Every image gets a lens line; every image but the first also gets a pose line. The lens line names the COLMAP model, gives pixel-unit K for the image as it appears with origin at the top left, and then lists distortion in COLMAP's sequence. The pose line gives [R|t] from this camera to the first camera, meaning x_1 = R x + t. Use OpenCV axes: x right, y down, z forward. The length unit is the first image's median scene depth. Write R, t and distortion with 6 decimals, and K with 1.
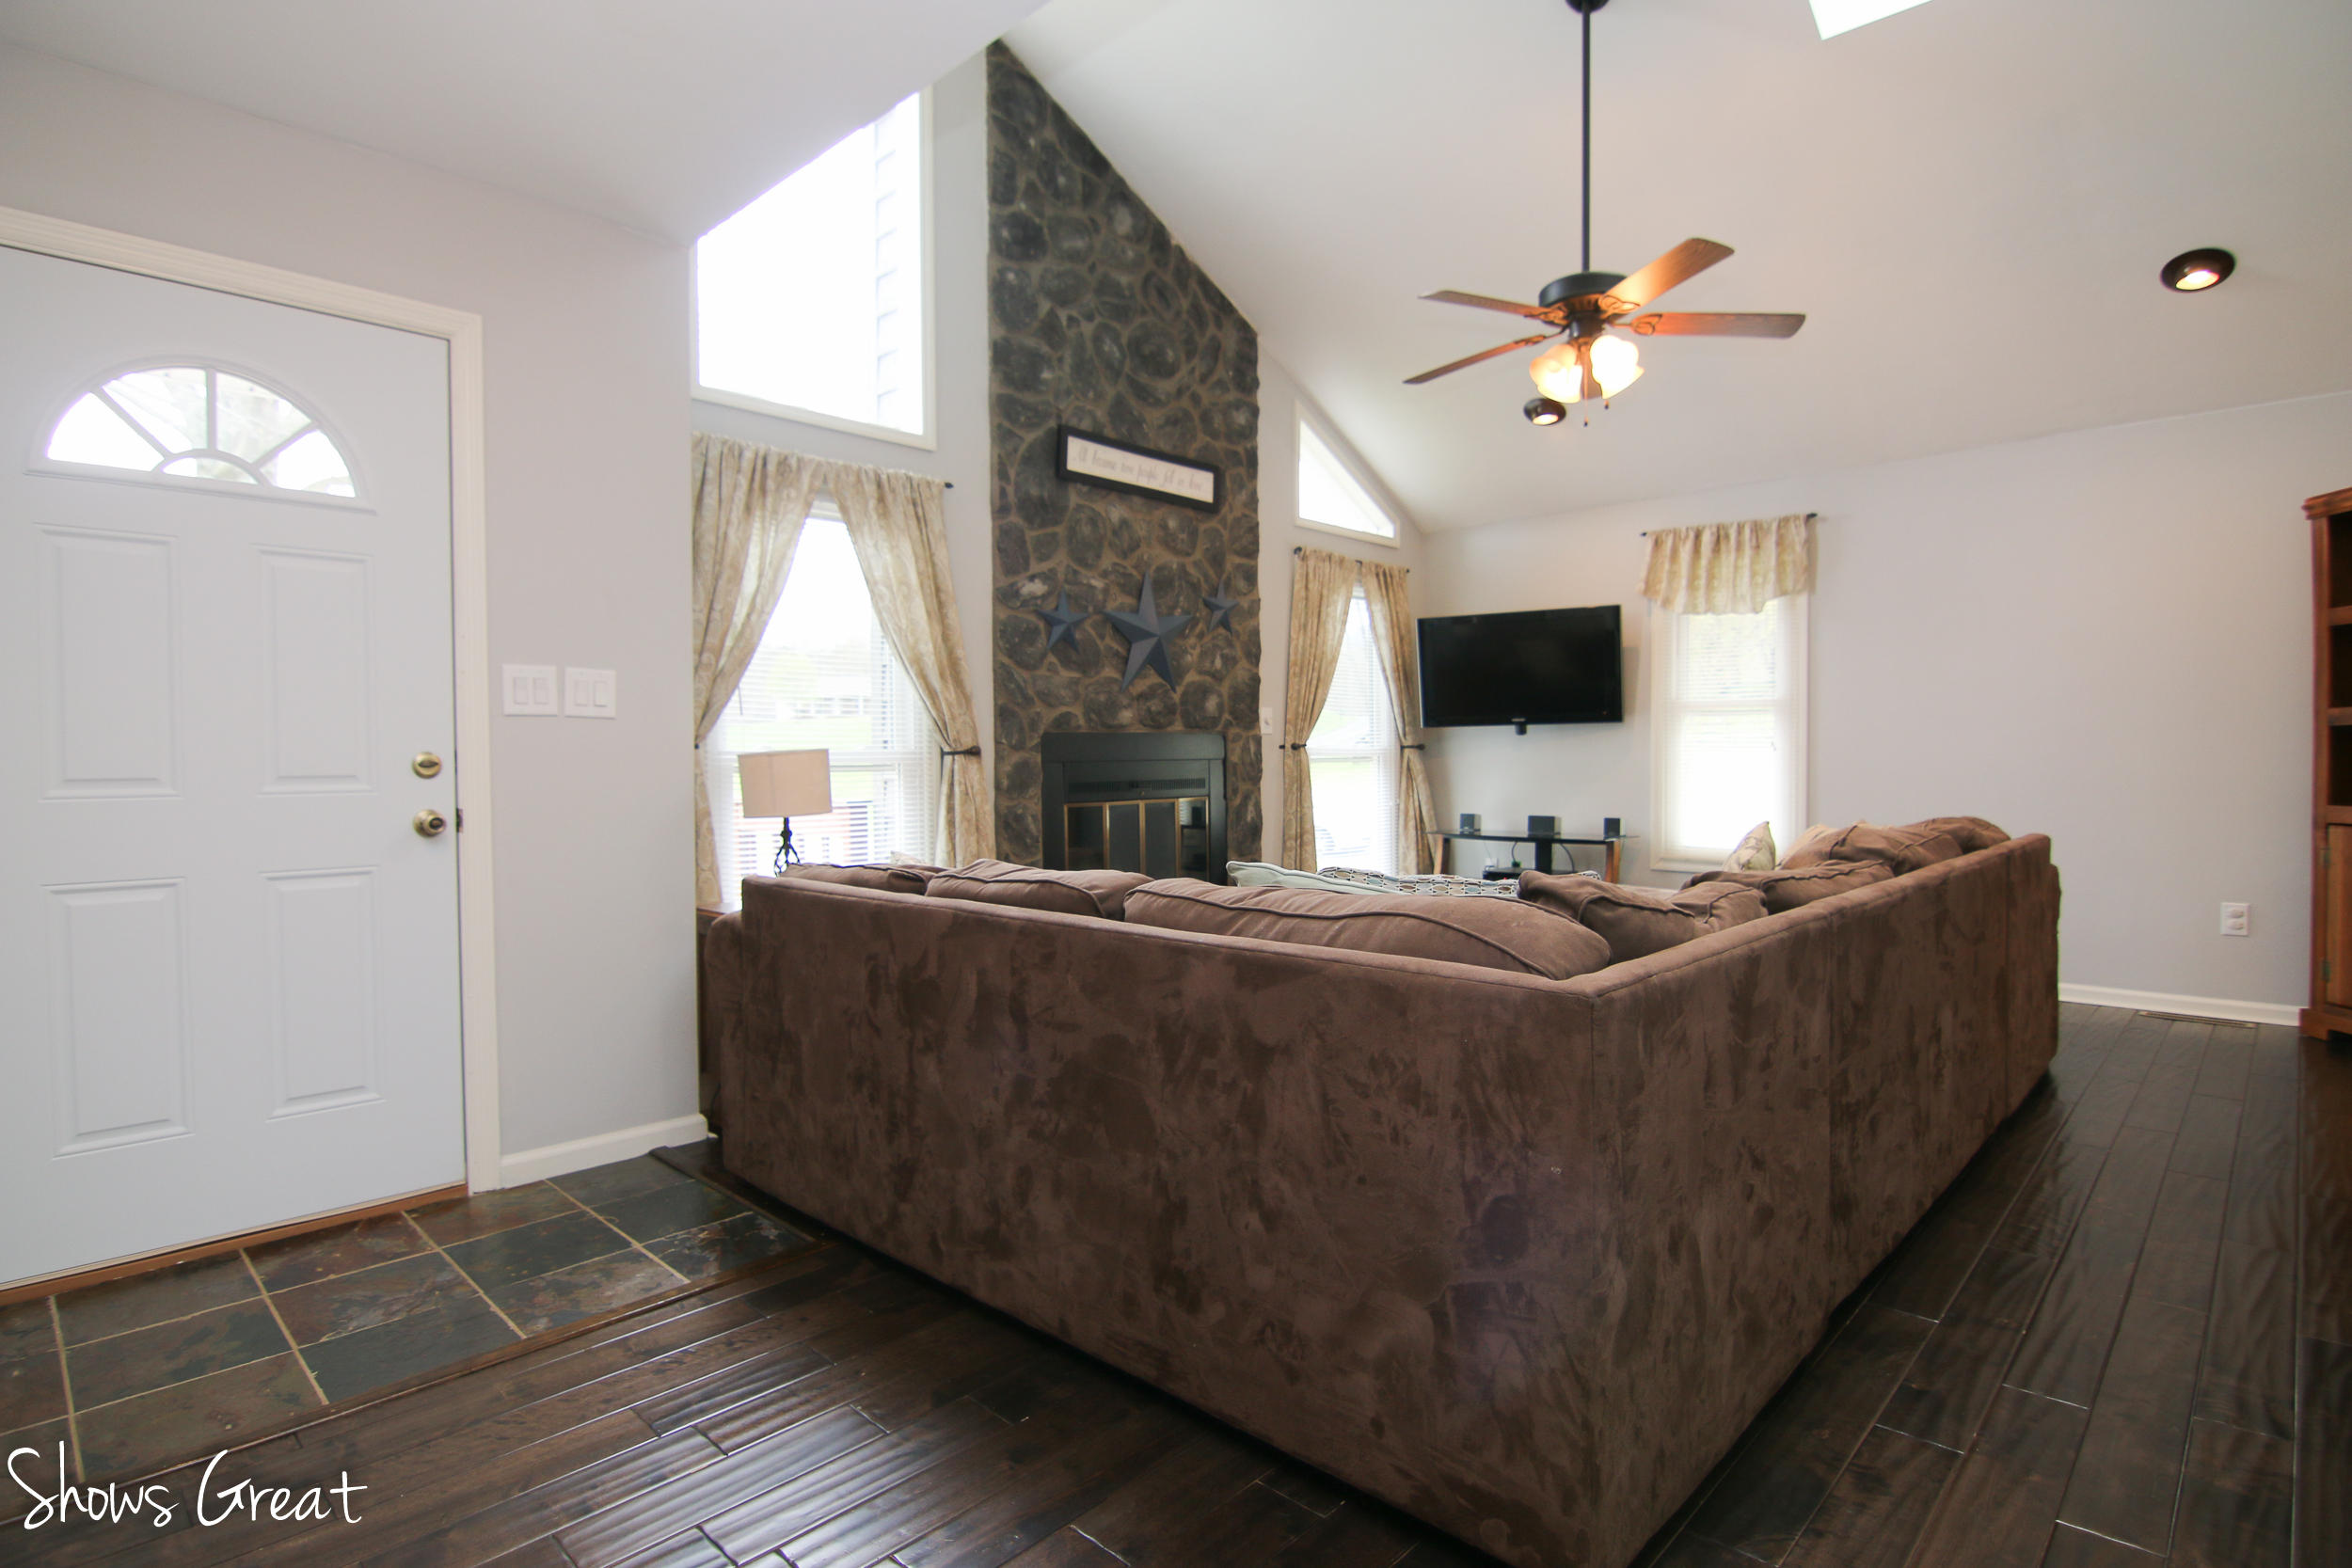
lens RADIAL K [[1180.7, 0, 1165.9], [0, 1180.7, 786.5], [0, 0, 1]] dist [-0.006479, -0.010847]
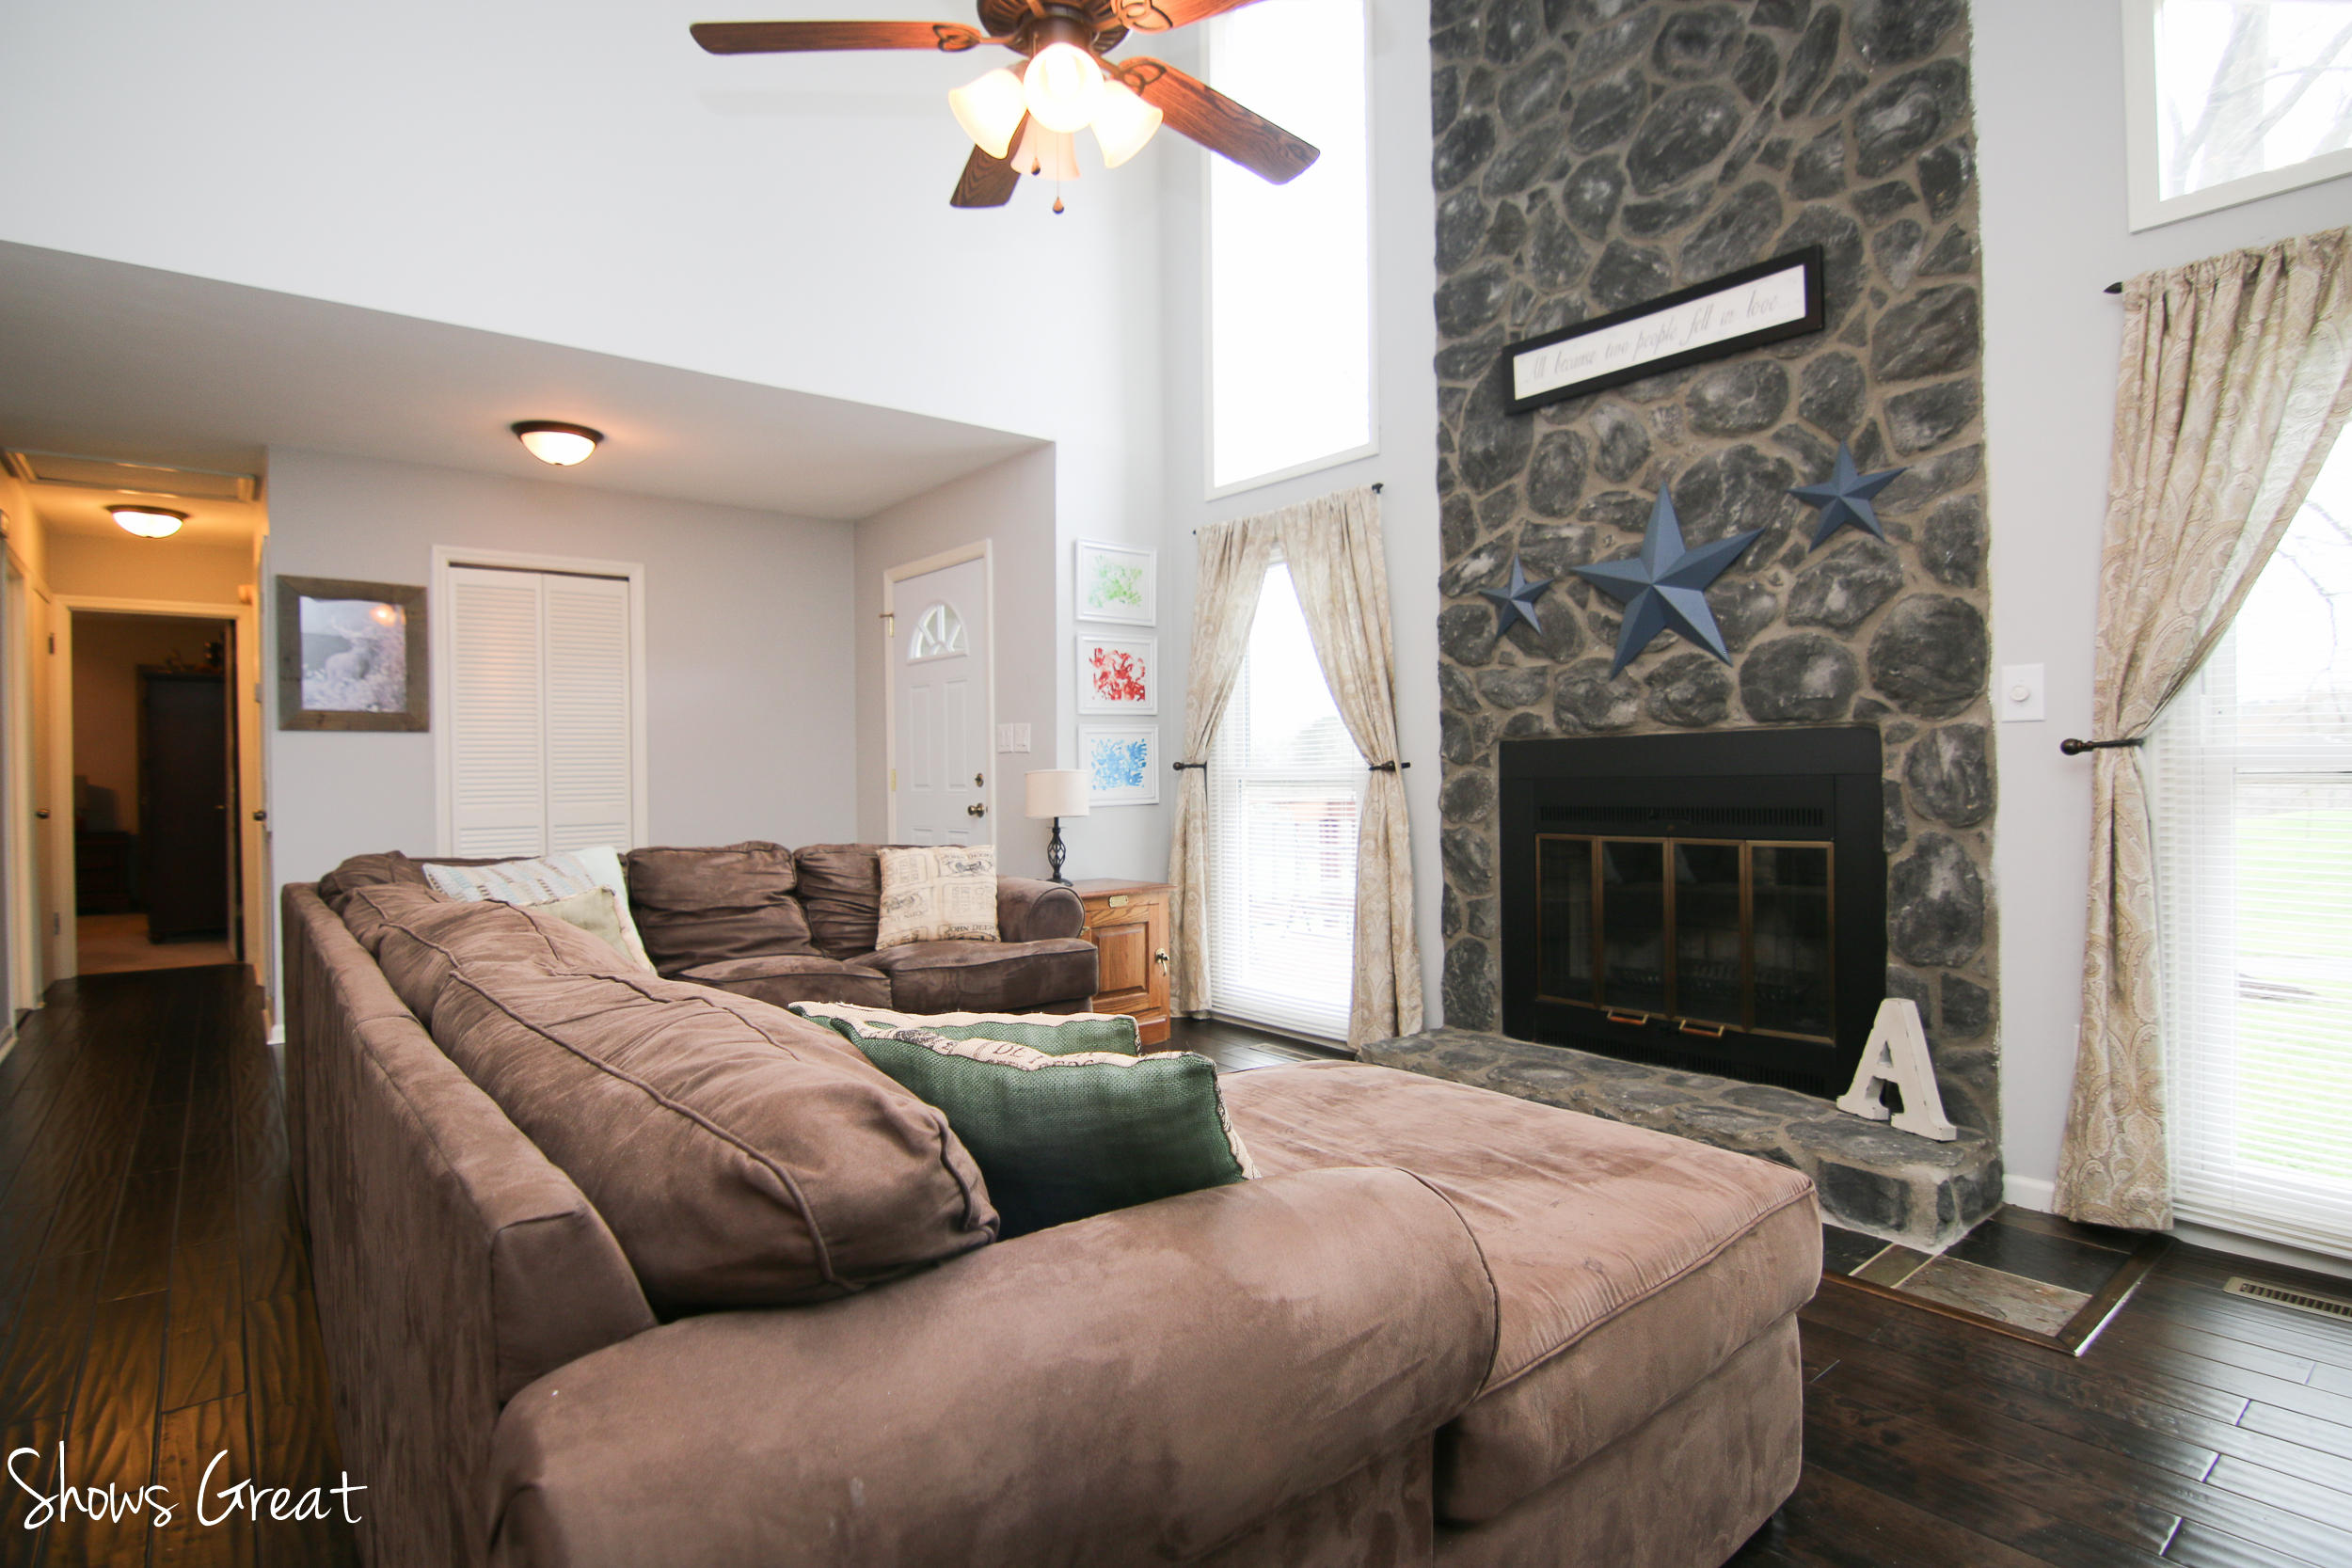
lens RADIAL K [[1180.7, 0, 1164.6], [0, 1180.7, 787.0], [0, 0, 1]] dist [-0.006479, -0.010847]
pose [[-0.122810, 0.019491, -0.992239, 0.755208], [-0.012628, 0.999695, 0.021200, -0.030404], [0.992350, 0.015134, -0.122526, 0.918064]]
